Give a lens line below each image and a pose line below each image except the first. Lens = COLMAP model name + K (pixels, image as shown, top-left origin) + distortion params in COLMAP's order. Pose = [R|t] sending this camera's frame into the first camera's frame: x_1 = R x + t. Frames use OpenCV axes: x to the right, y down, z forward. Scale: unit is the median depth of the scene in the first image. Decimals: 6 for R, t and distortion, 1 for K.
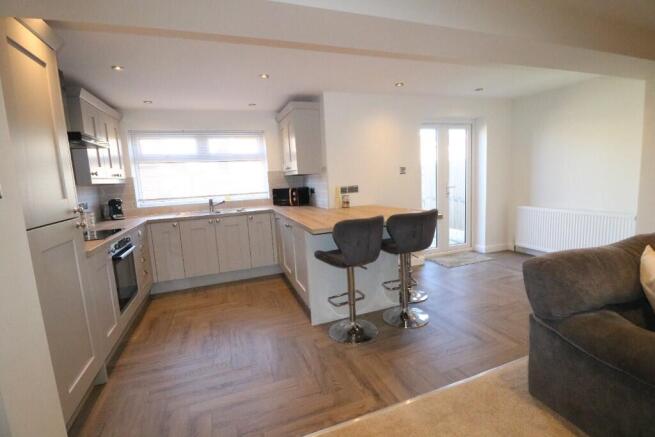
lens RADIAL K [[305.4, 0, 327.5], [0, 305.4, 218.5], [0, 0, 1]] dist [-0.000055, 0.000141]
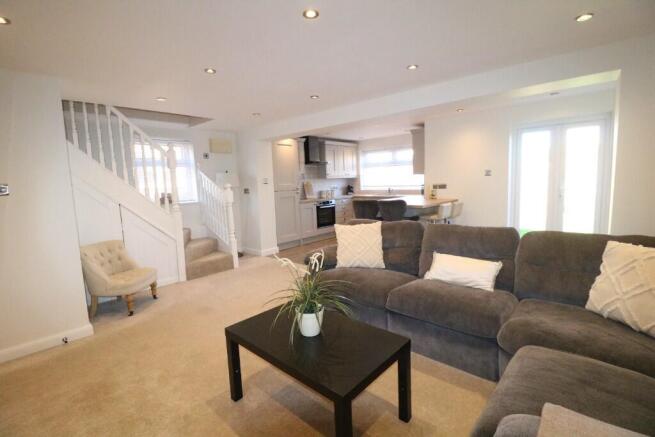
lens RADIAL K [[305.4, 0, 327.5], [0, 305.4, 218.5], [0, 0, 1]] dist [-0.000055, 0.000141]
pose [[0.467011, 0.142688, -0.872663, 1.023438], [-0.105938, 0.988815, 0.104987, -0.039297], [0.877883, 0.043418, 0.476904, -0.116464]]
